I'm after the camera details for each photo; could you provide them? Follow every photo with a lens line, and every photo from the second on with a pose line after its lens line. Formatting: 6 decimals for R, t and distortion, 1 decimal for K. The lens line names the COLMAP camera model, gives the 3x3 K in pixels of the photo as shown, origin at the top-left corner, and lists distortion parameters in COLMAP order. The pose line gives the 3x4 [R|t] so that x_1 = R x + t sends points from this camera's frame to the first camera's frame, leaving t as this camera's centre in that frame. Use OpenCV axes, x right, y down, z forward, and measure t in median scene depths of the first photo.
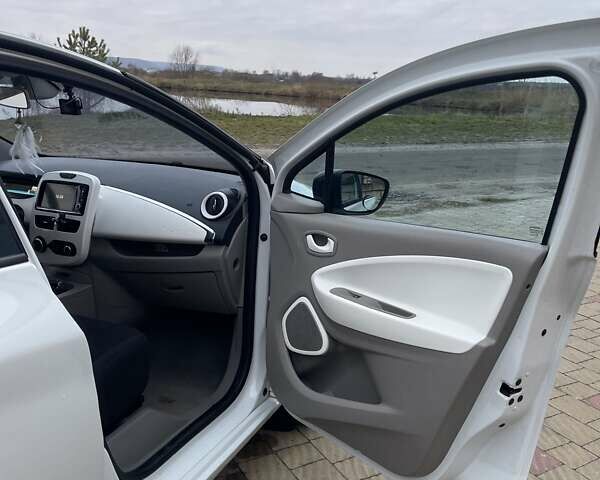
lens RADIAL K [[598.3, 0, 300.0], [0, 598.3, 240.0], [0, 0, 1]] dist [0.015712, 0.032522]
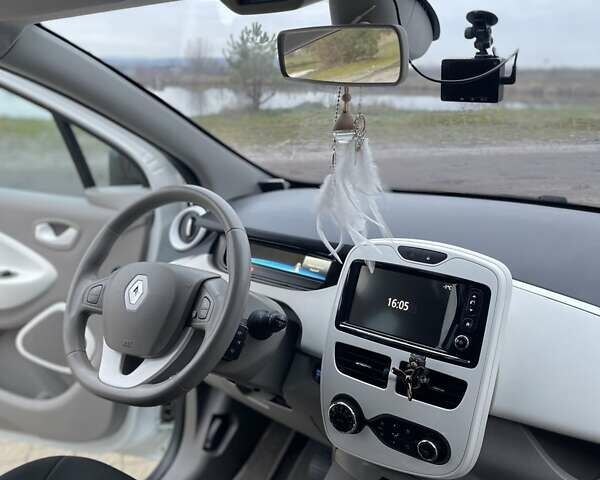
lens RADIAL K [[598.3, 0, 300.0], [0, 598.3, 240.0], [0, 0, 1]] dist [0.015712, 0.032522]
pose [[0.970825, 0.032639, -0.237556, -0.368959], [-0.031158, 0.999465, 0.009986, -0.117791], [0.237755, -0.002293, 0.971322, 0.584610]]
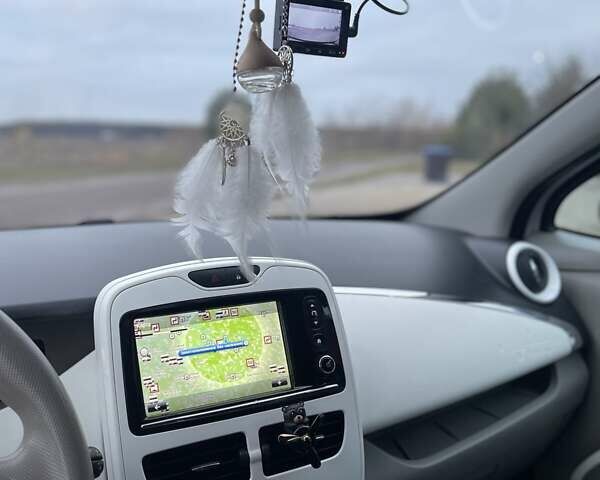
lens RADIAL K [[598.3, 0, 300.0], [0, 598.3, 240.0], [0, 0, 1]] dist [0.015712, 0.032522]
pose [[0.630611, -0.153380, 0.760792, -0.577787], [0.204092, 0.978548, 0.028112, -0.123731], [-0.748783, 0.137544, 0.648387, 0.781423]]
